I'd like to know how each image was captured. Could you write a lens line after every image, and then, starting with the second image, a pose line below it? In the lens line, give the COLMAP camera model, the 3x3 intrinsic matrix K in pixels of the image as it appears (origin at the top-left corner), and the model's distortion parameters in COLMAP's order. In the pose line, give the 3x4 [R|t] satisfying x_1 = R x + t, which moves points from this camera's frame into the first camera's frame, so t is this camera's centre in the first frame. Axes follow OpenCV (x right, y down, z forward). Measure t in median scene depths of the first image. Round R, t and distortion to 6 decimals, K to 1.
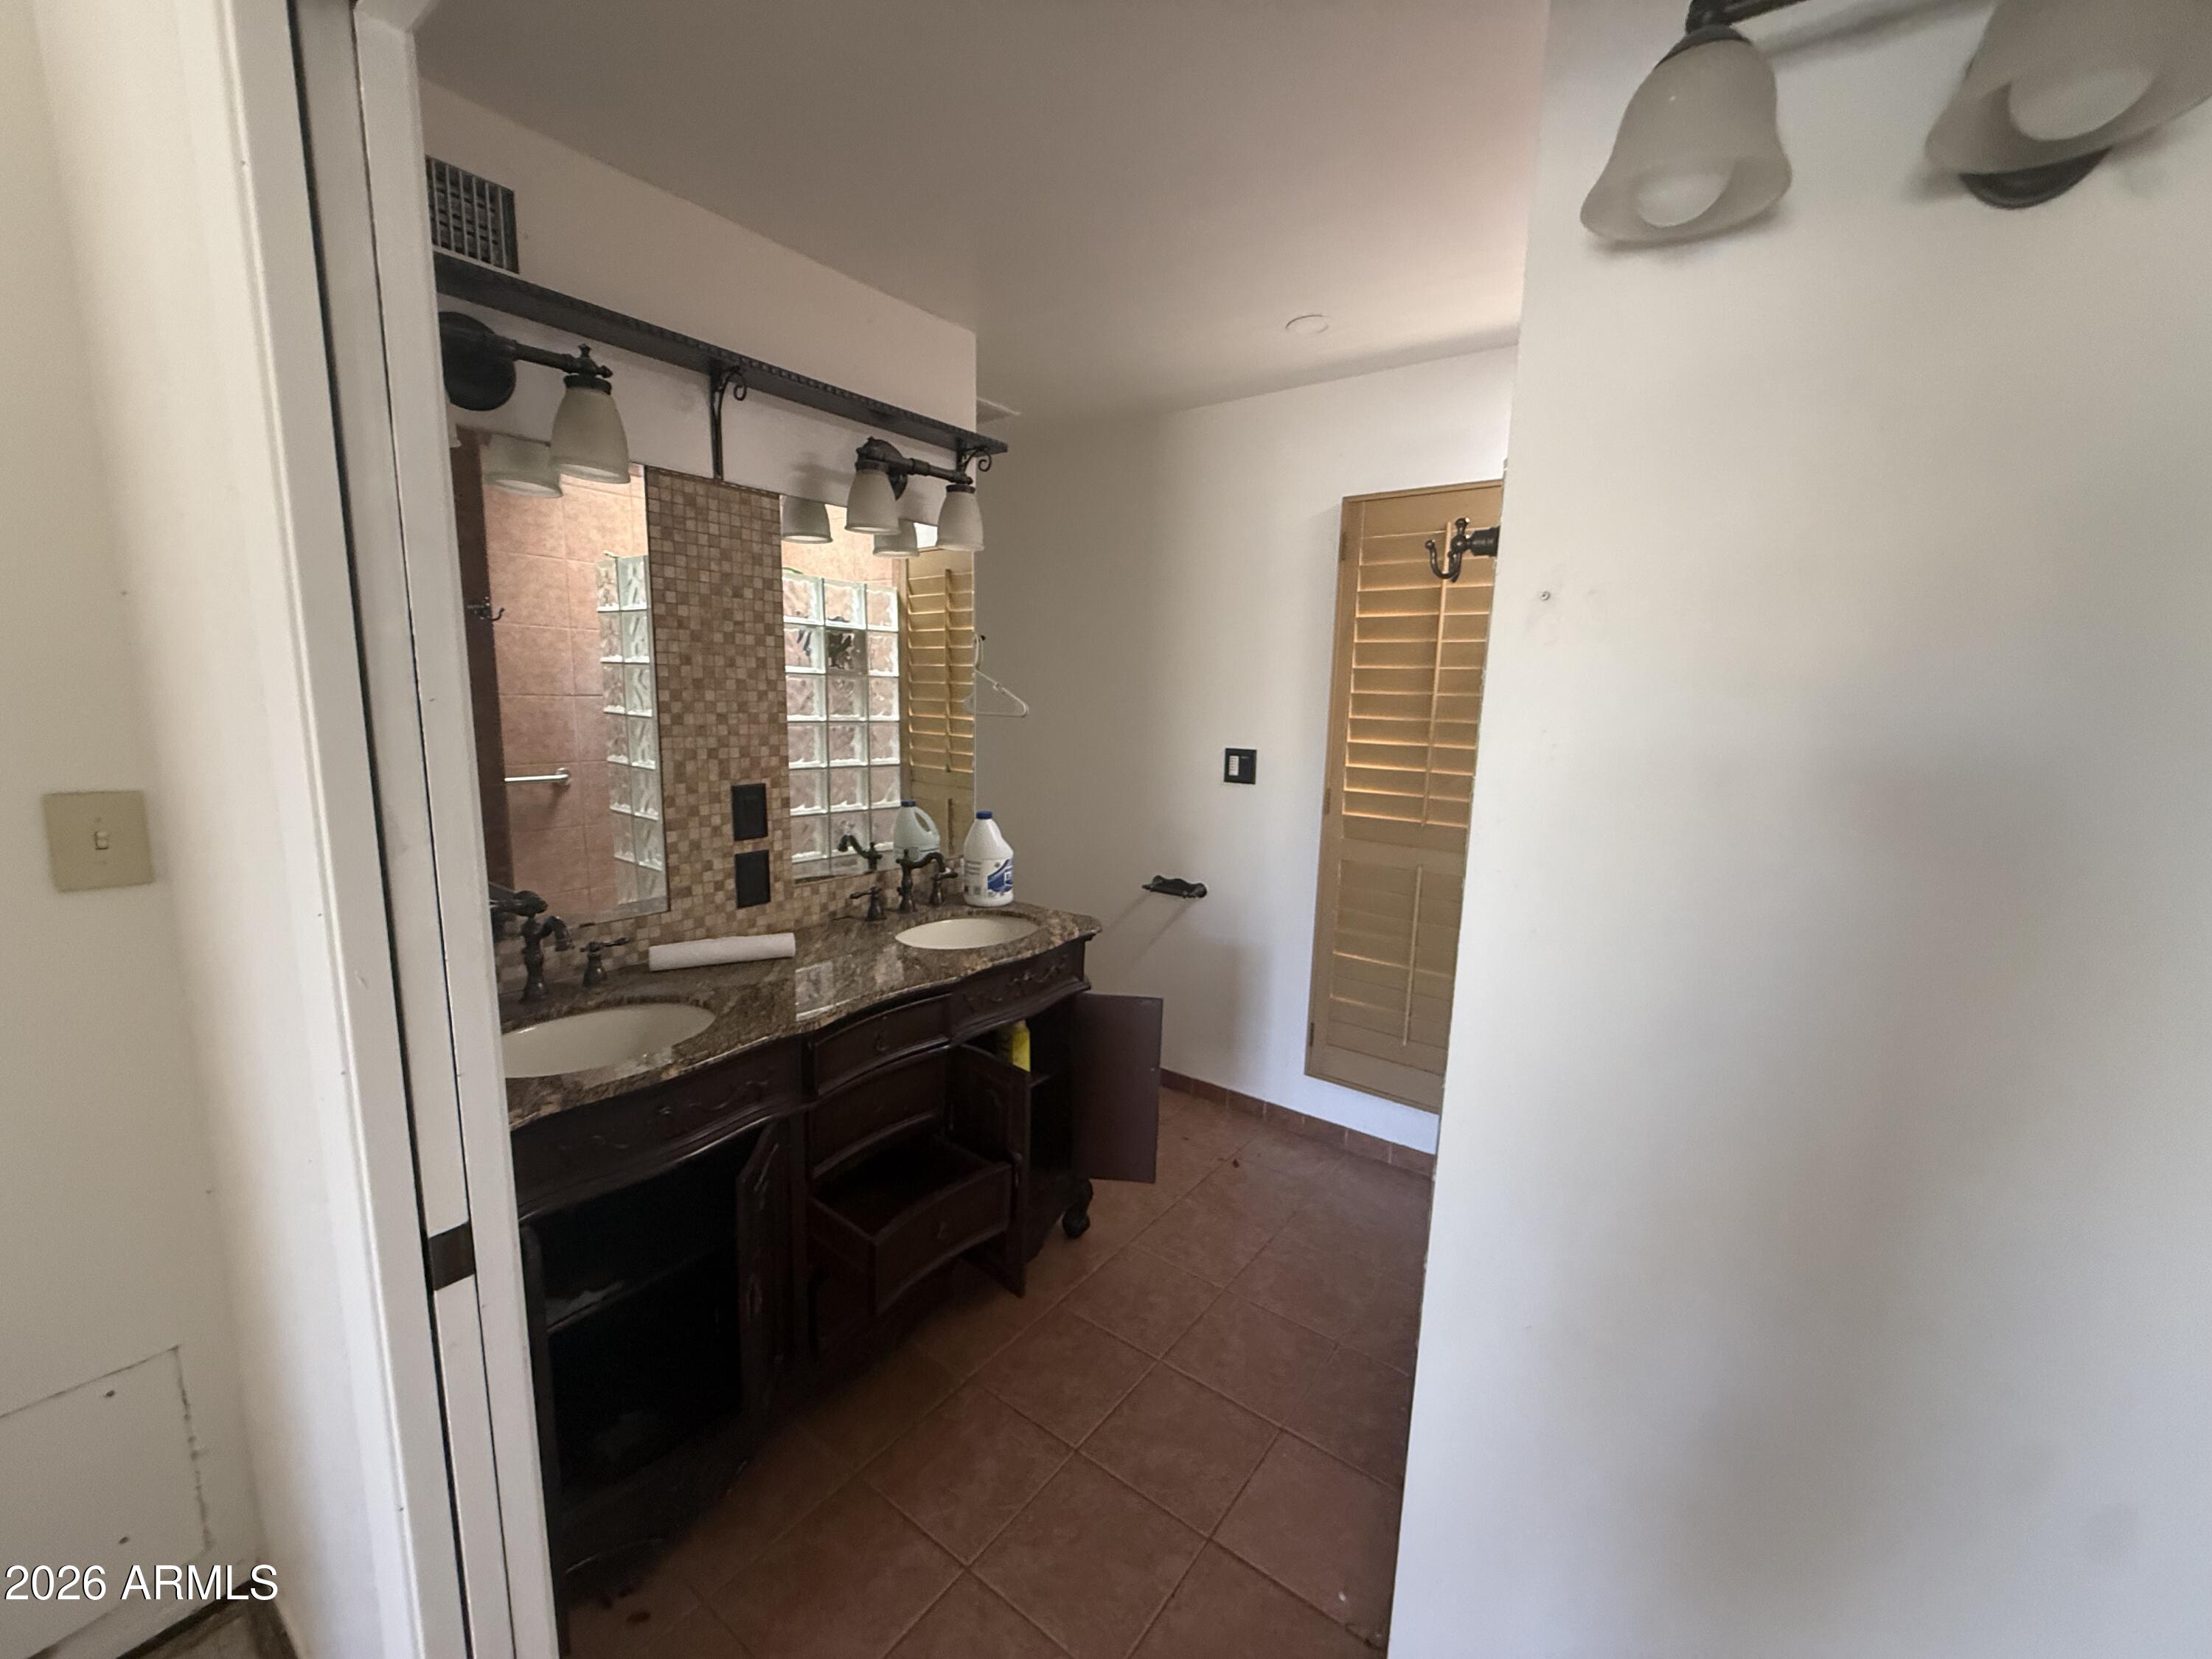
lens RADIAL K [[883.6, 0, 1105.2], [0, 883.6, 835.9], [0, 0, 1]] dist [0.002500, 0.000542]
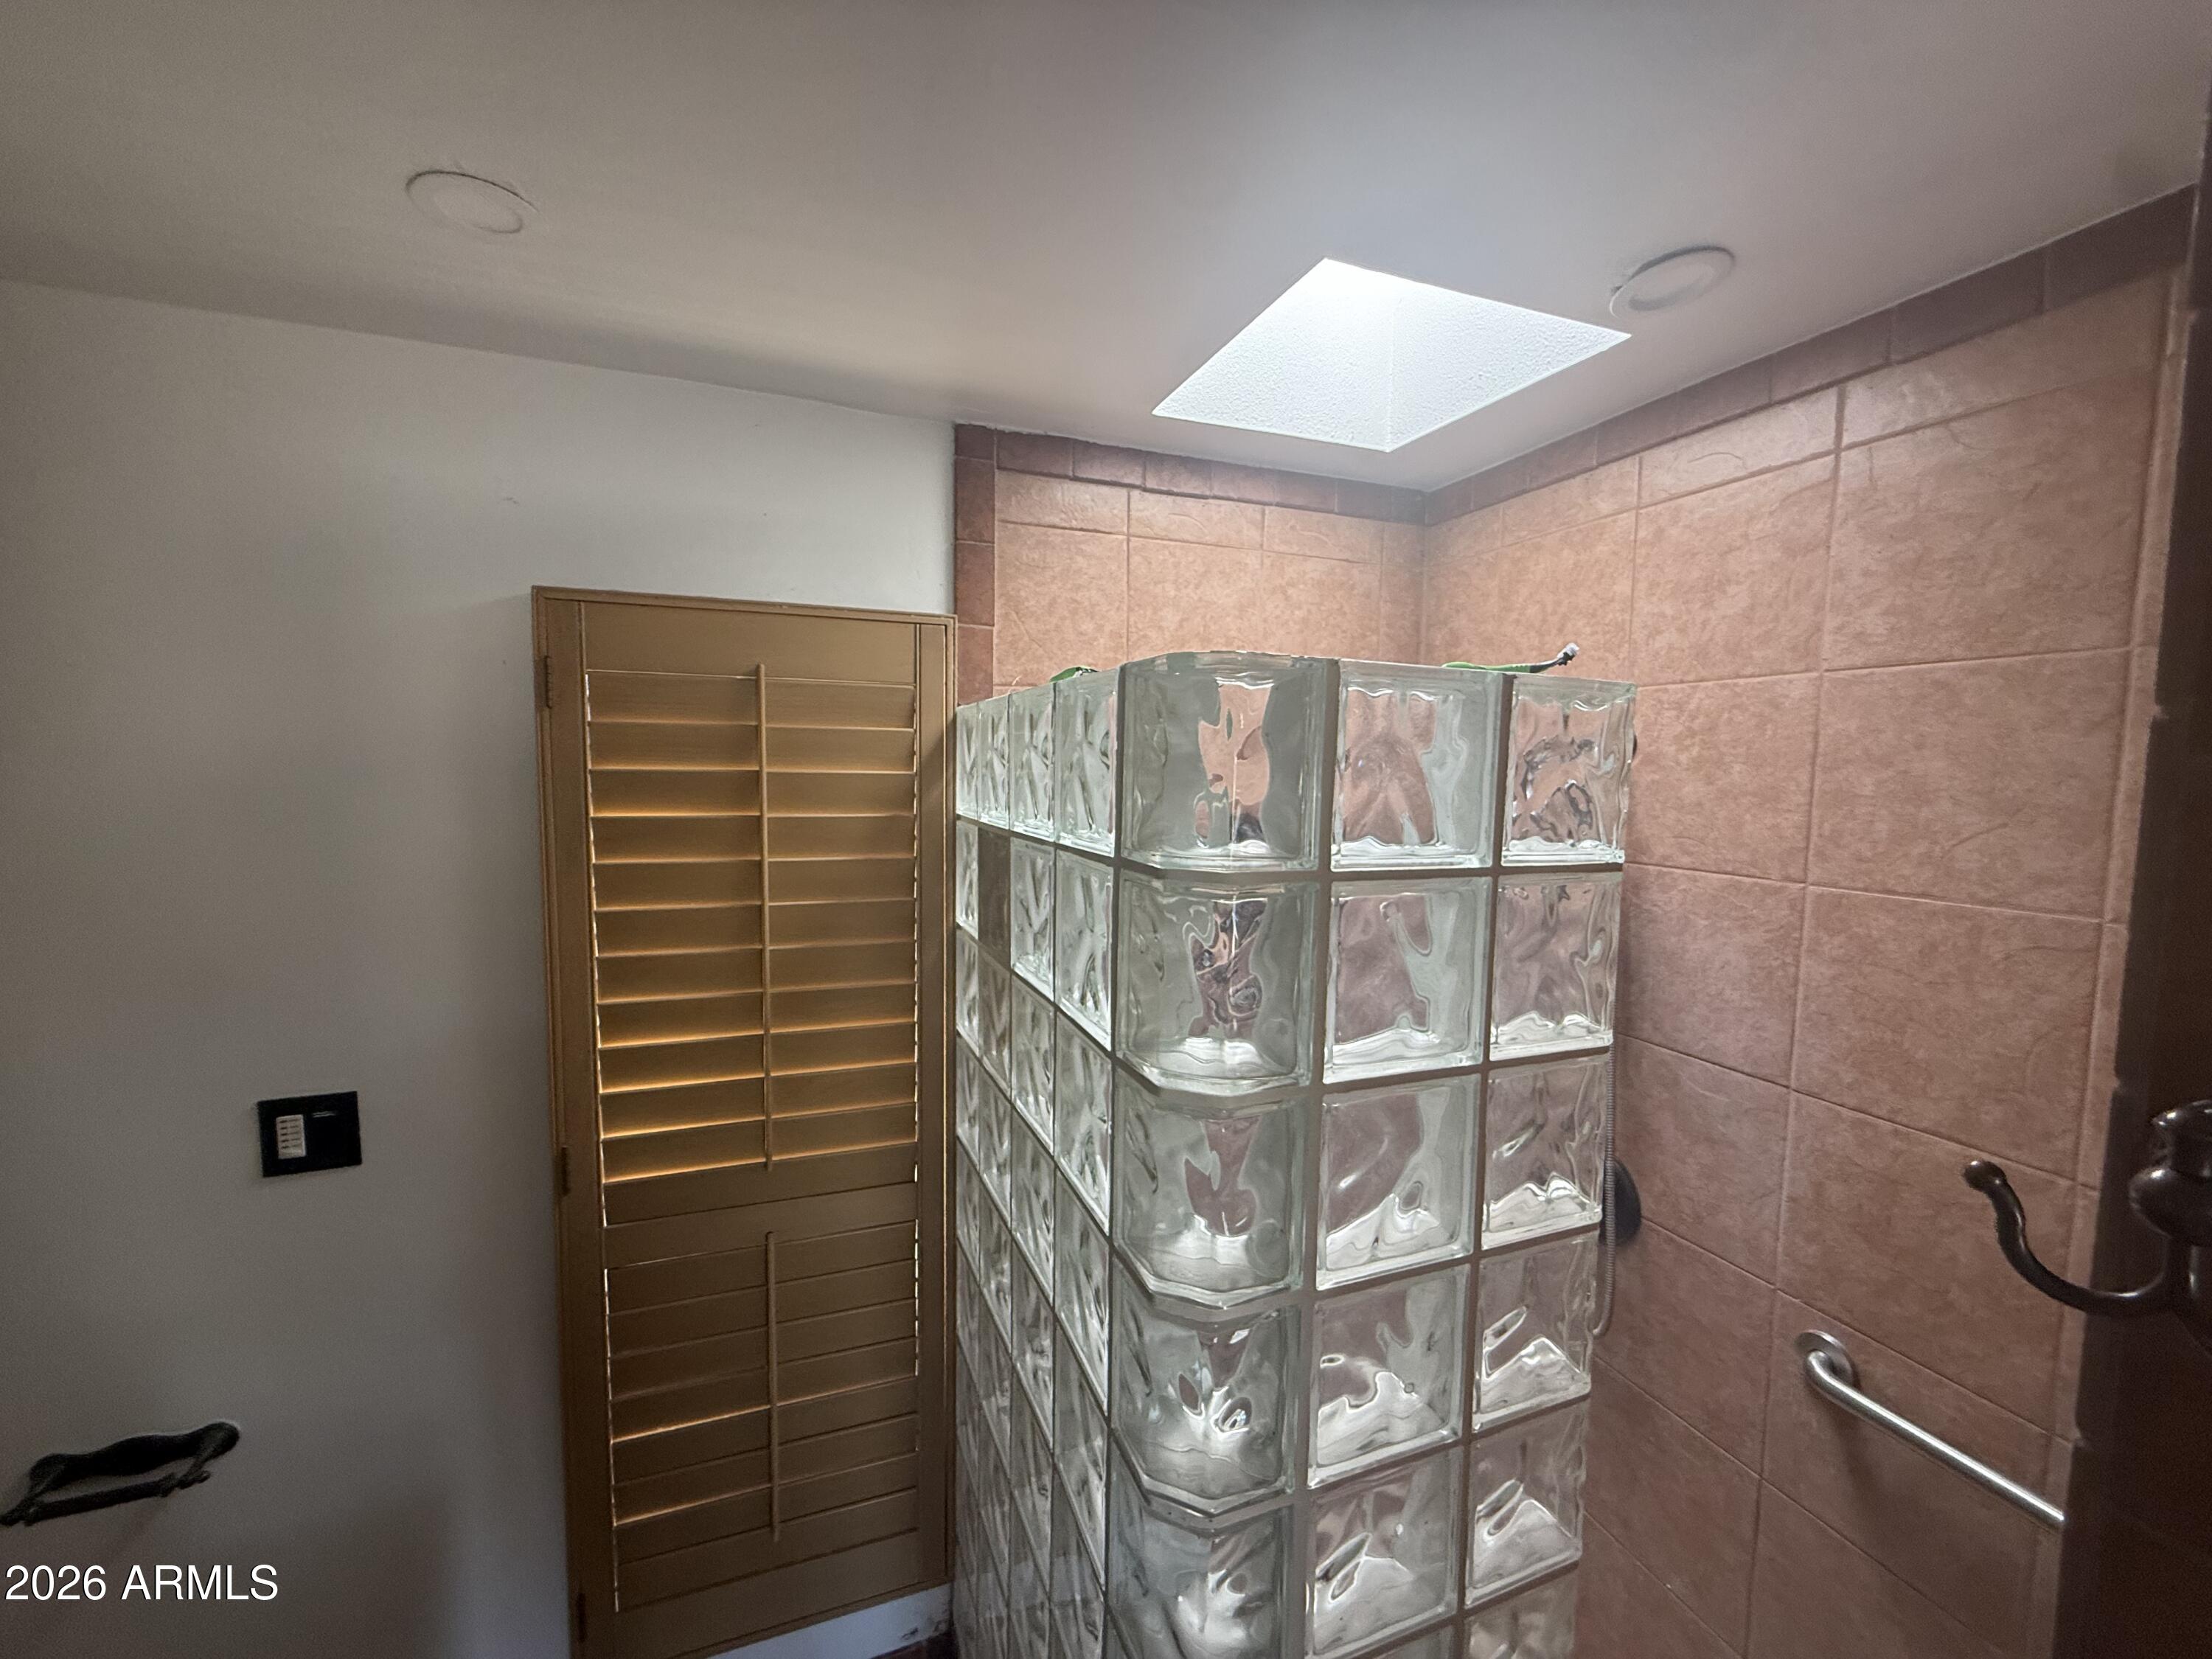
lens RADIAL K [[883.6, 0, 1101.6], [0, 883.6, 835.3], [0, 0, 1]] dist [0.002500, 0.000542]
pose [[0.523481, -0.093688, 0.846871, -0.001788], [0.135630, 0.990425, 0.025731, -0.185470], [-0.841173, 0.101391, 0.531176, 0.415455]]
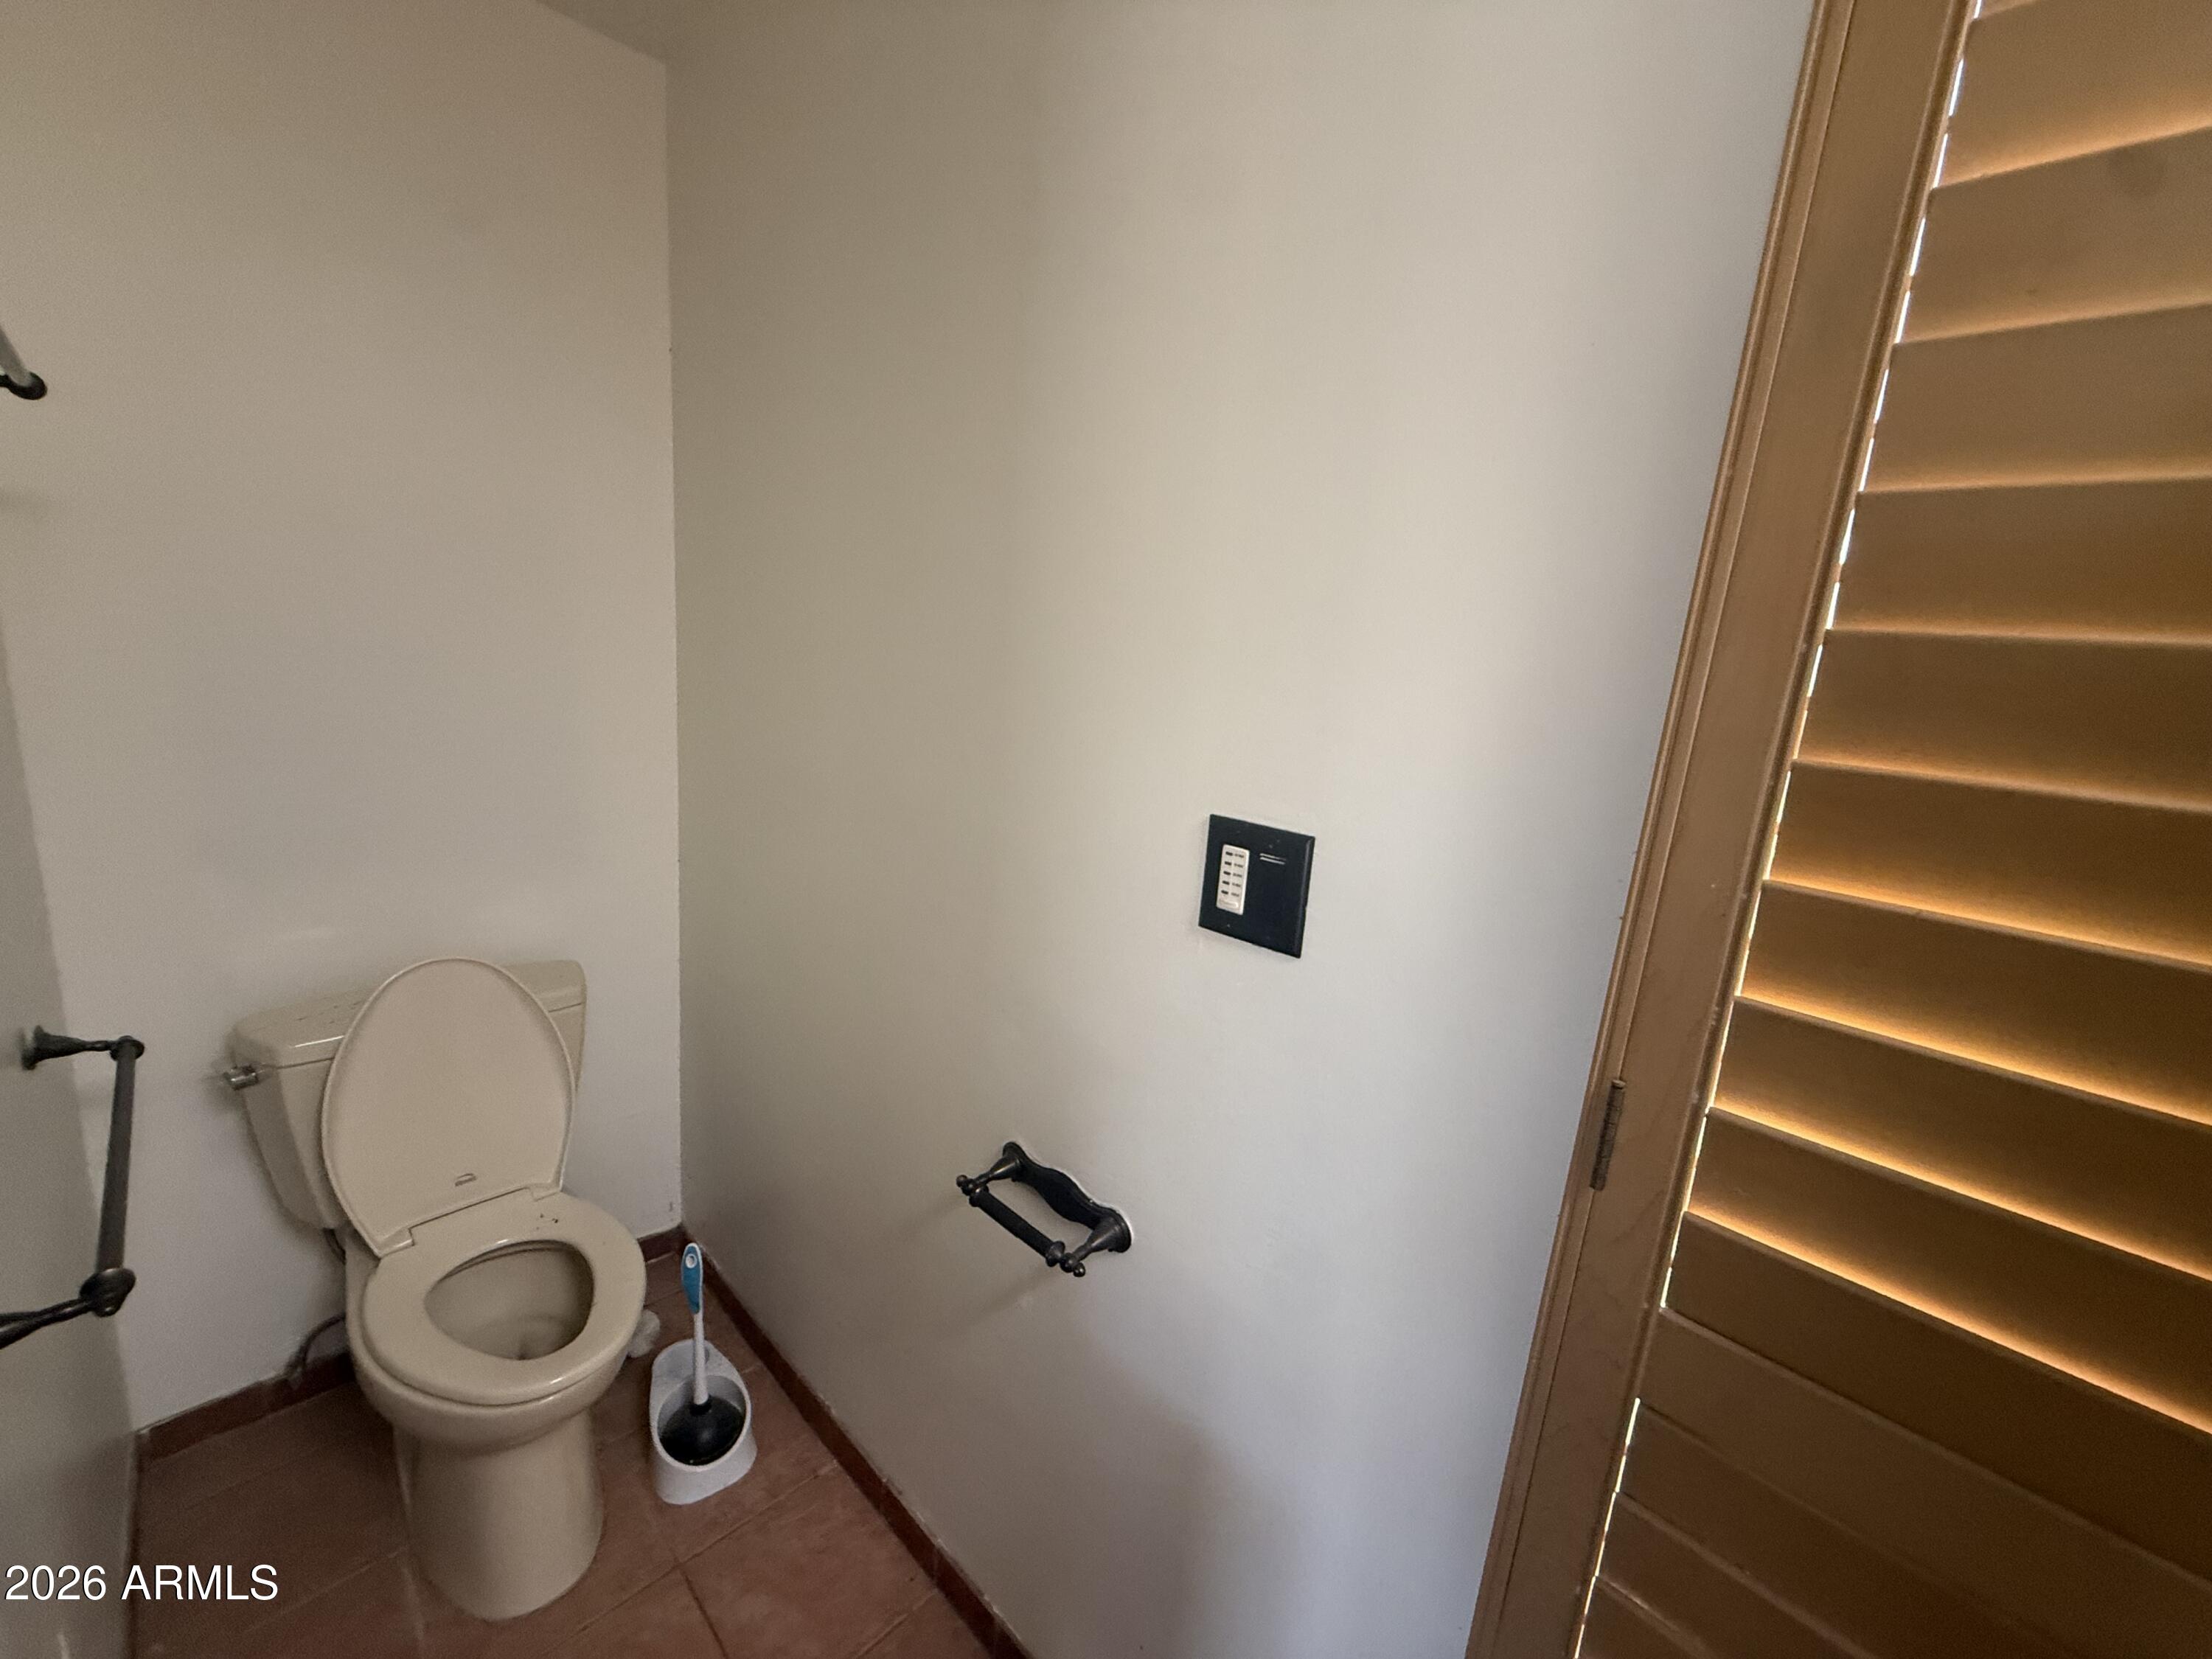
lens RADIAL K [[883.6, 0, 1095.0], [0, 883.6, 830.2], [0, 0, 1]] dist [0.002500, 0.000542]
pose [[0.990398, 0.076015, -0.115470, 0.134226], [-0.072274, 0.996726, 0.036248, -0.103258], [0.117847, -0.027554, 0.992649, 0.713345]]
